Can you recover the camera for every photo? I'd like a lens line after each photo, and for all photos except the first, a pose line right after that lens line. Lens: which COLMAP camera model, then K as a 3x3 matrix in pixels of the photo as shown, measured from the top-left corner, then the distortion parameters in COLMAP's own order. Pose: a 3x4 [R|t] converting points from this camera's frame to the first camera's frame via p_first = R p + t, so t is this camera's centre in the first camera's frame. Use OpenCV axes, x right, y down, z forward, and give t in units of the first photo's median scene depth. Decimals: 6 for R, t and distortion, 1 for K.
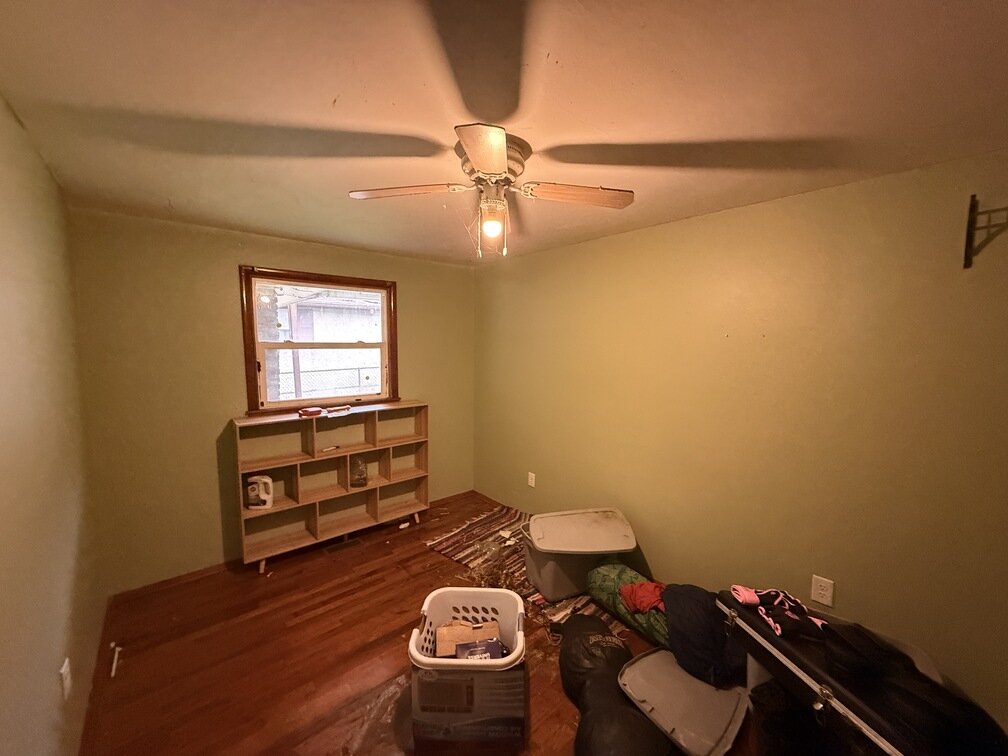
lens RADIAL K [[405.3, 0, 507.9], [0, 405.3, 377.5], [0, 0, 1]] dist [-0.001909, 0.000641]
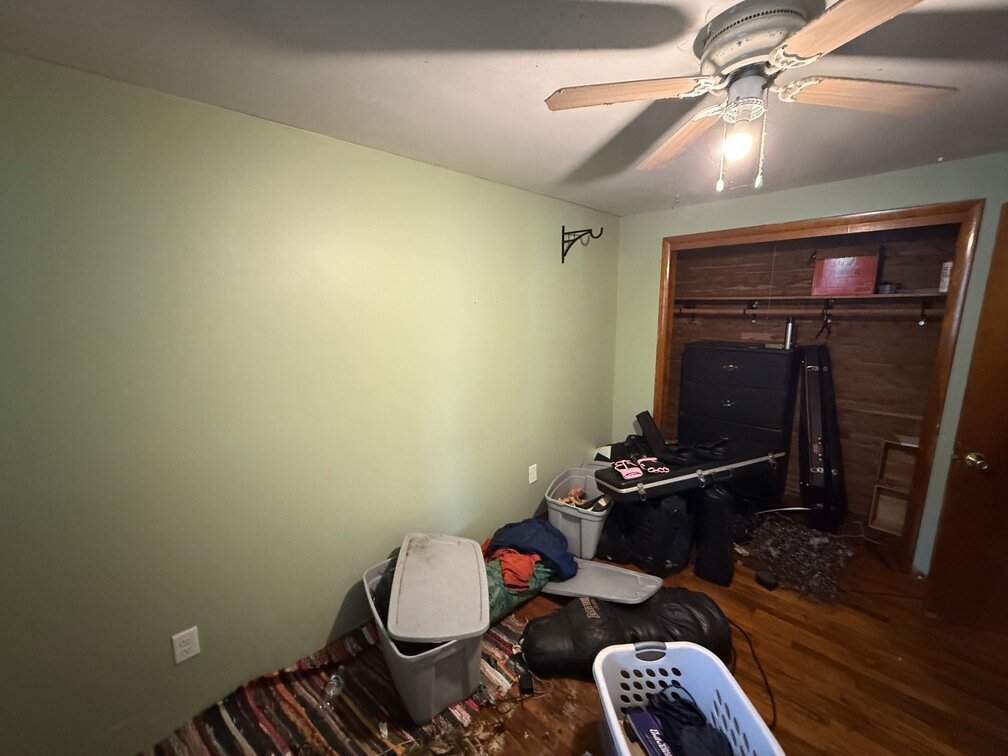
lens RADIAL K [[405.3, 0, 507.6], [0, 405.3, 379.1], [0, 0, 1]] dist [-0.001909, 0.000641]
pose [[-0.077345, -0.186509, 0.979404, -0.593609], [0.127883, 0.972376, 0.195270, -0.114984], [-0.988769, 0.140352, -0.051357, 1.120027]]
